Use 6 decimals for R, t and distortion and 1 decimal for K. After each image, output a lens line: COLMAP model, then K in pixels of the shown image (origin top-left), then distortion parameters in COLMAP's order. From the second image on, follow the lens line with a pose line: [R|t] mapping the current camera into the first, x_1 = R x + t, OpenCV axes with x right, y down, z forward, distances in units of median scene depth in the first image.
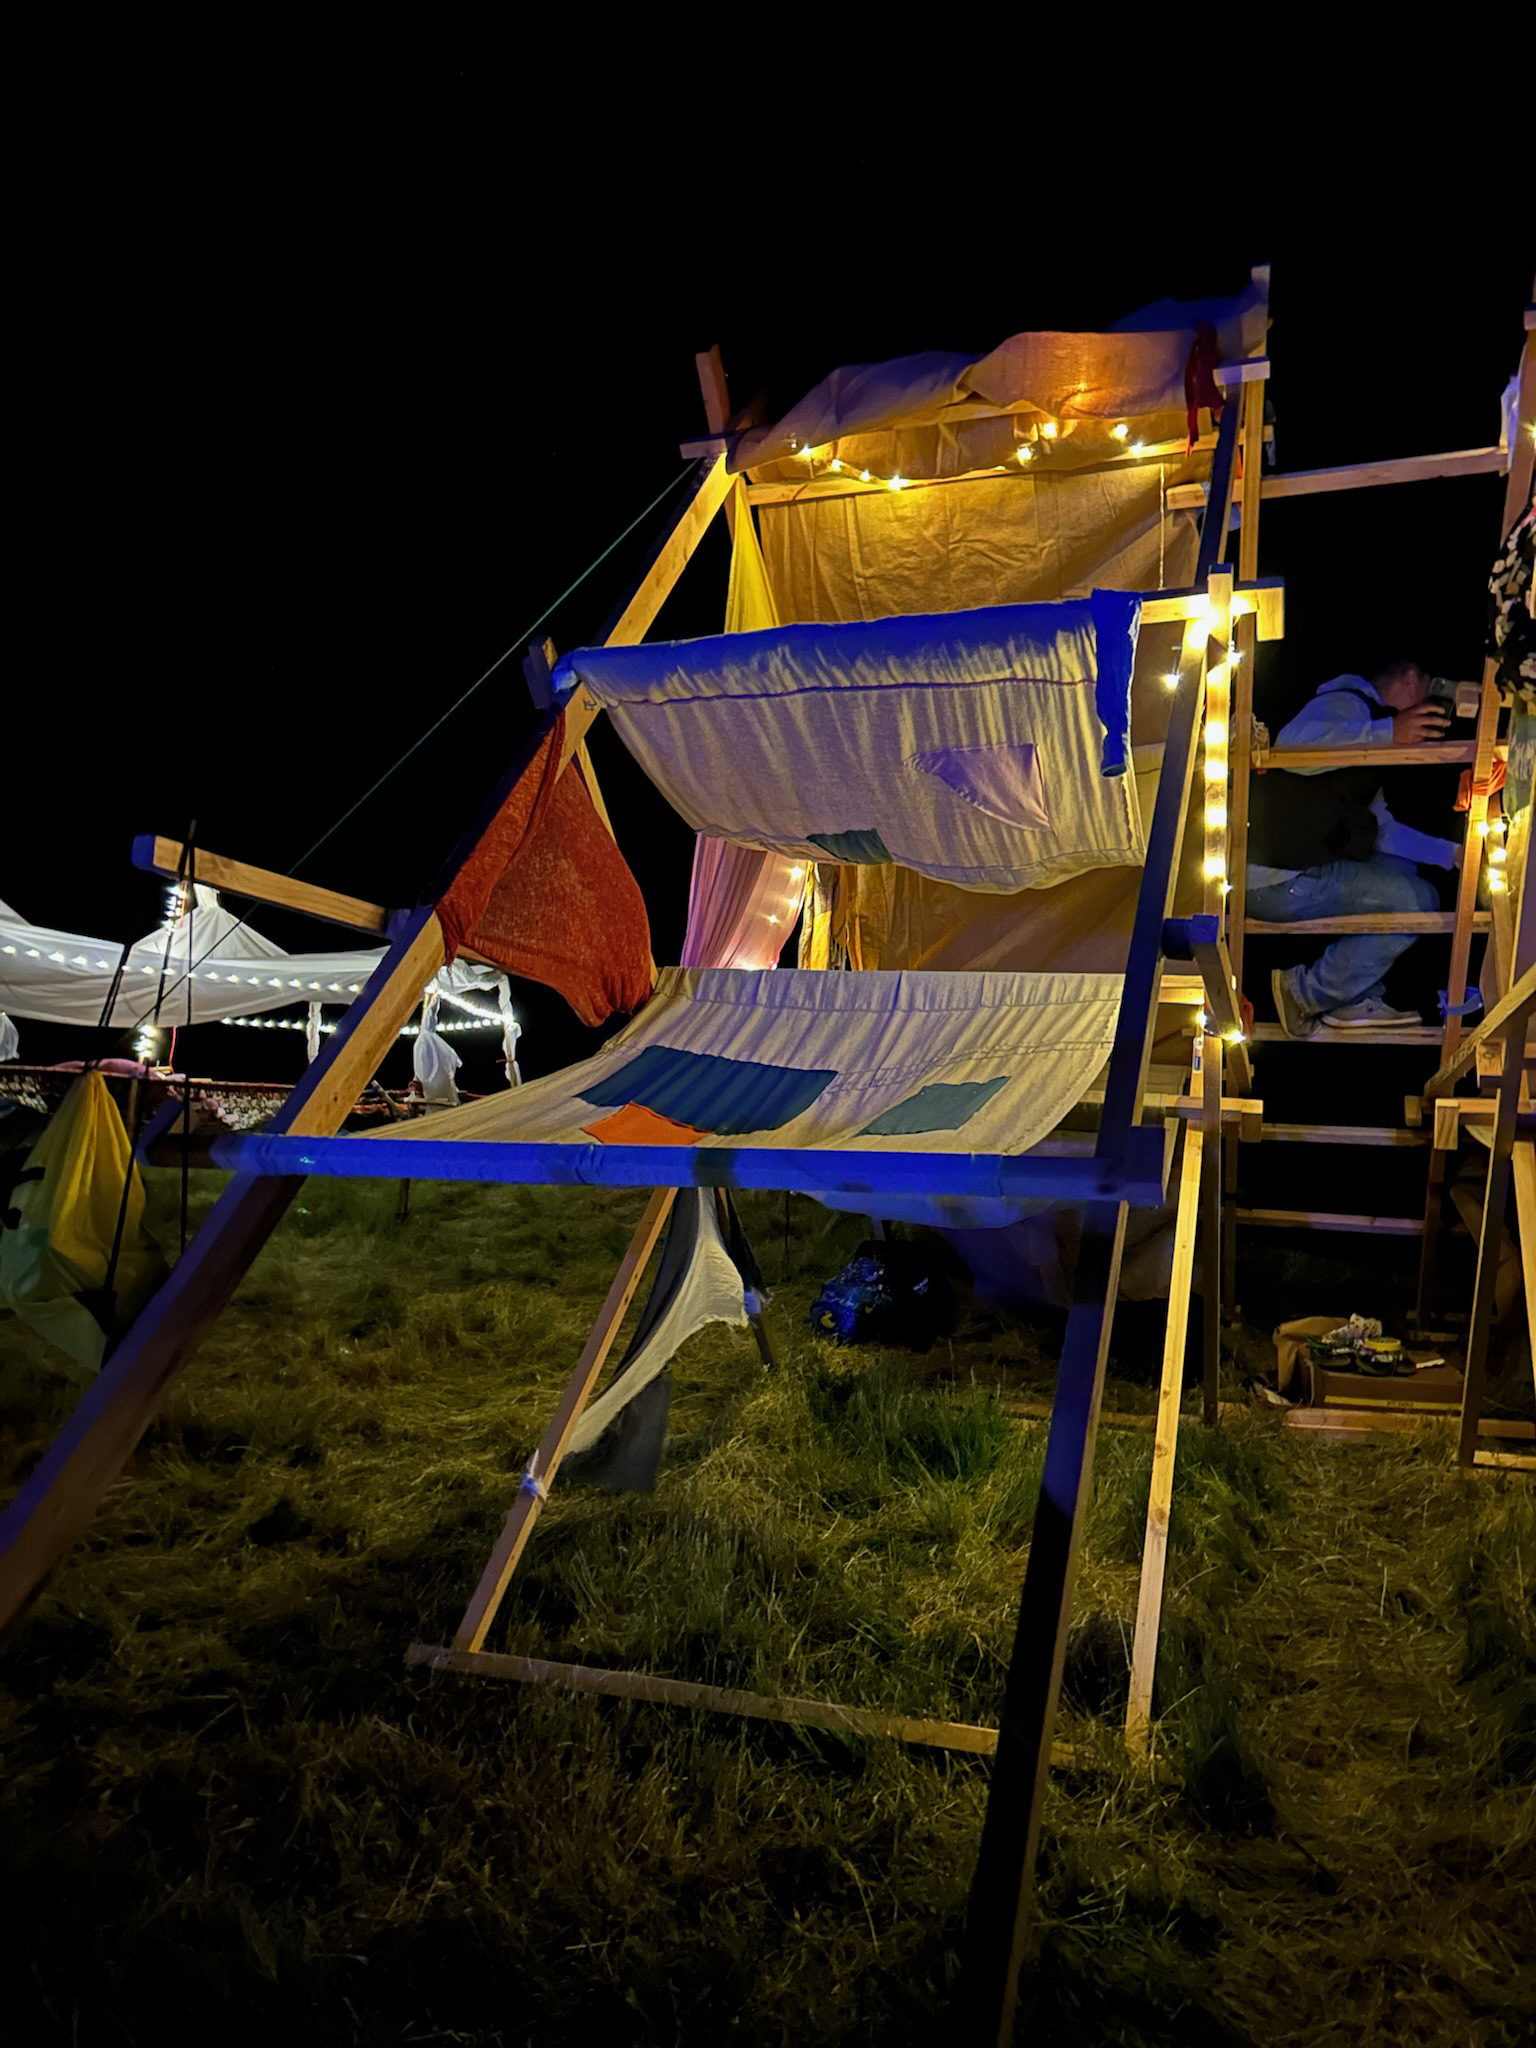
lens RADIAL K [[1535.0, 0, 757.3], [0, 1535.0, 1009.9], [0, 0, 1]] dist [0.045996, -0.055824]
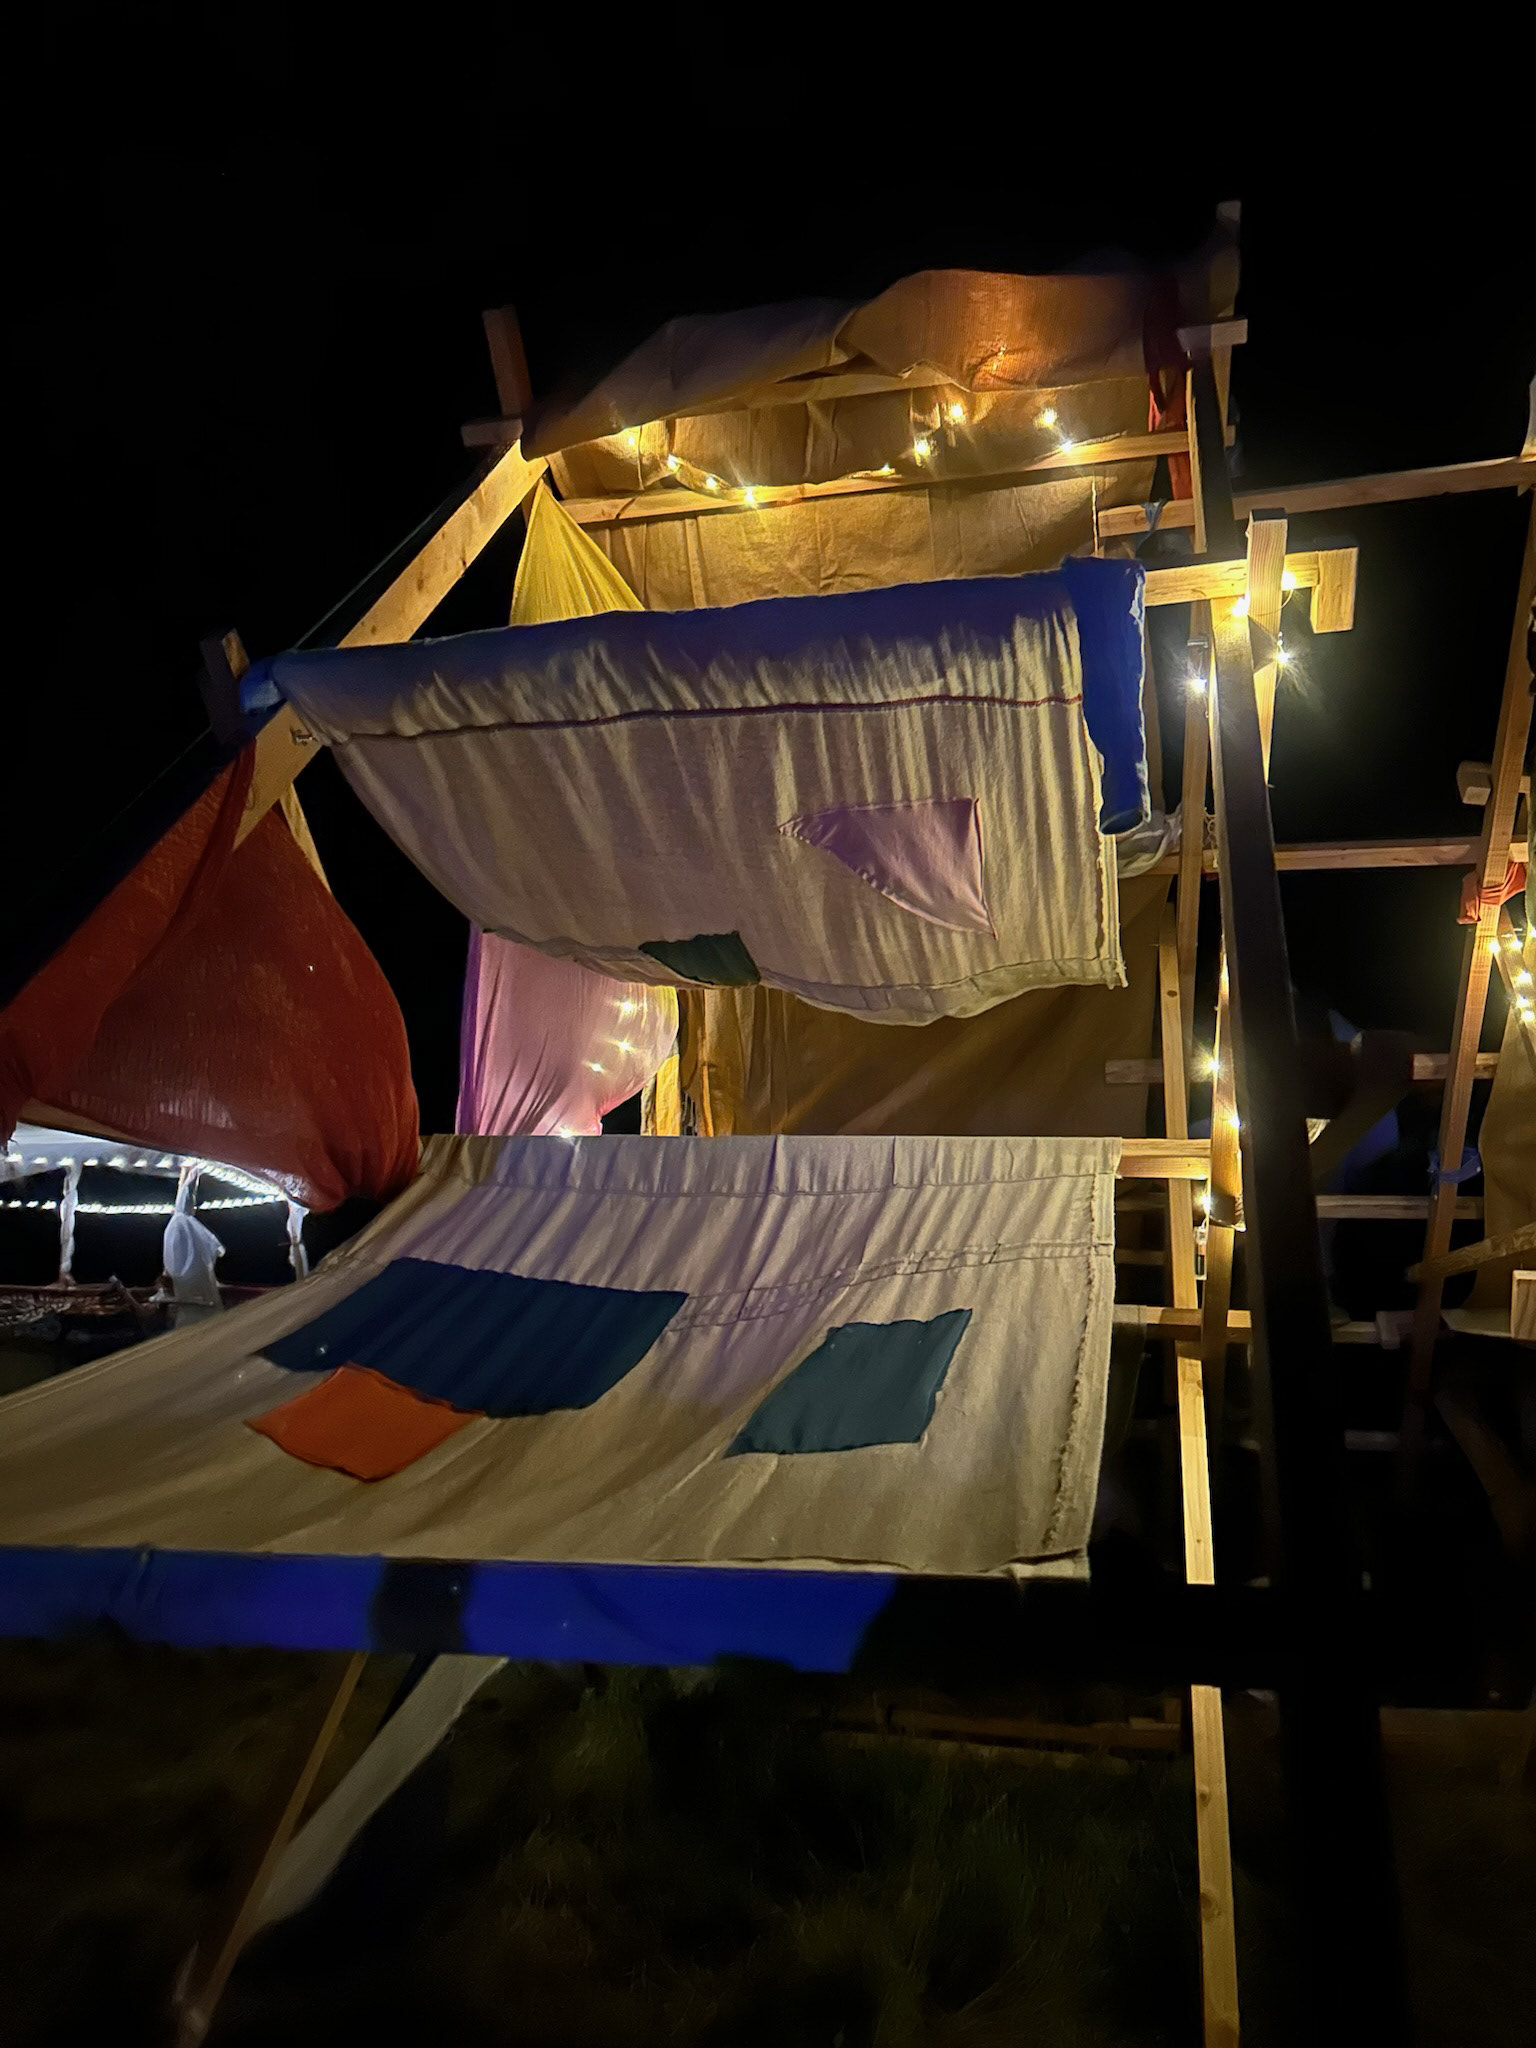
lens RADIAL K [[1535.0, 0, 755.3], [0, 1535.0, 1012.6], [0, 0, 1]] dist [0.045996, -0.055824]
pose [[0.994436, -0.005102, 0.105223, 0.011320], [0.015783, 0.994769, -0.100928, -0.010811], [-0.104158, 0.102027, 0.989314, 0.297989]]
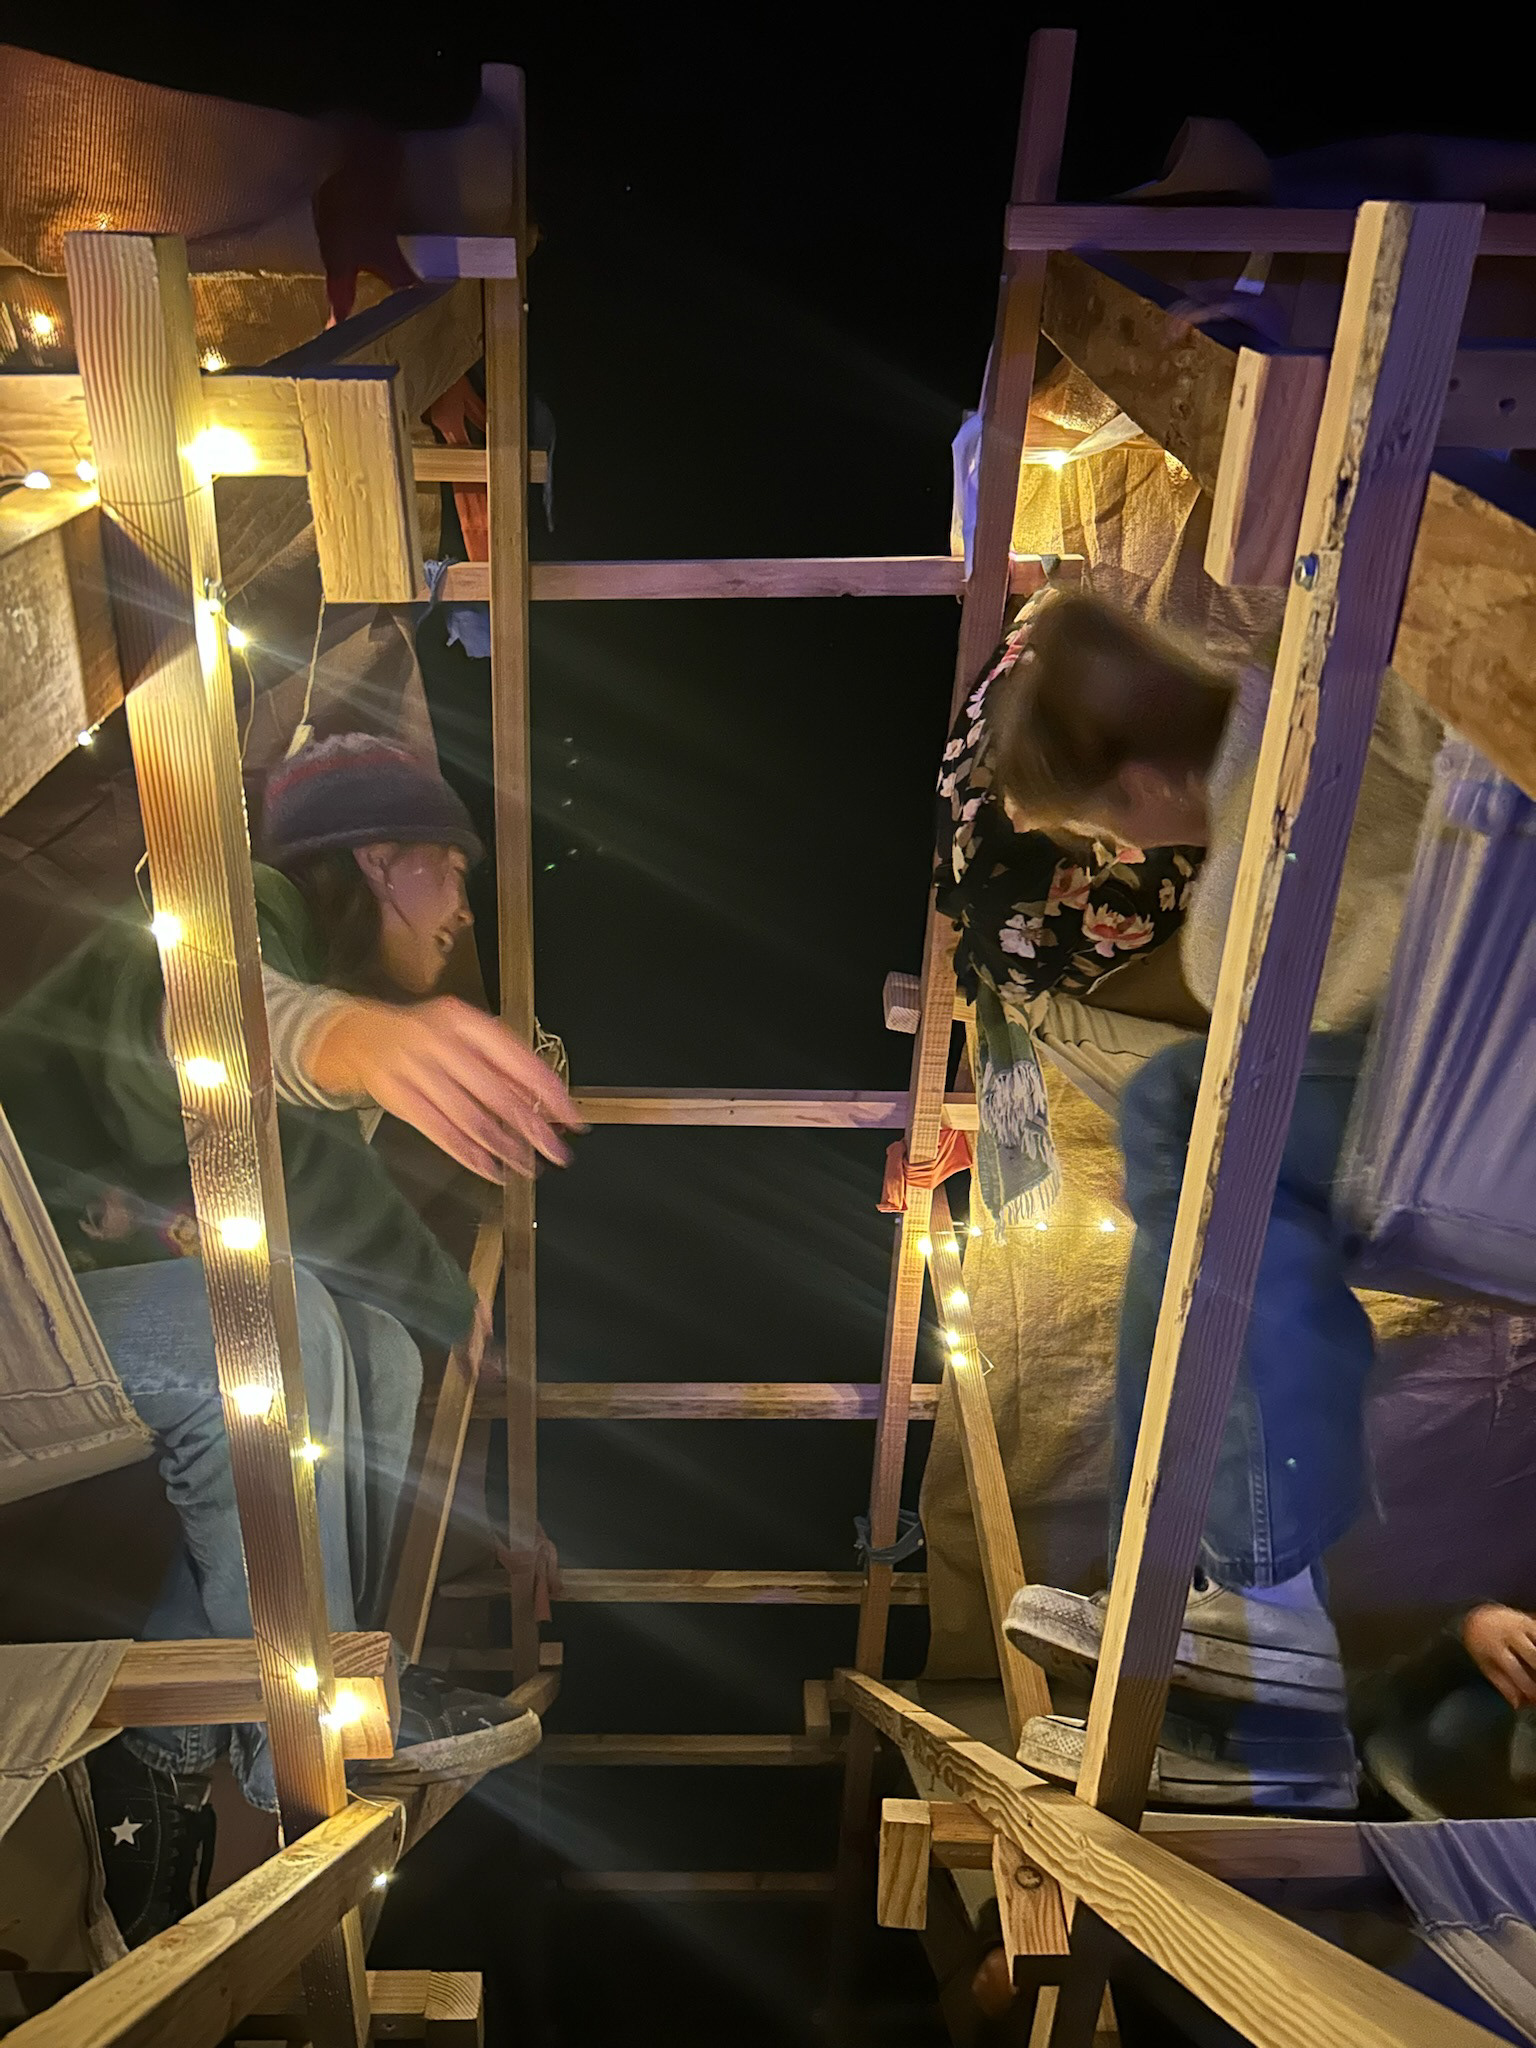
lens RADIAL K [[1535.0, 0, 763.9], [0, 1535.0, 1038.1], [0, 0, 1]] dist [0.045996, -0.055824]
pose [[0.927433, 0.068255, 0.367709, 0.232858], [0.015545, 0.975320, -0.220249, -0.078363], [-0.373667, 0.209983, 0.903482, 0.572610]]
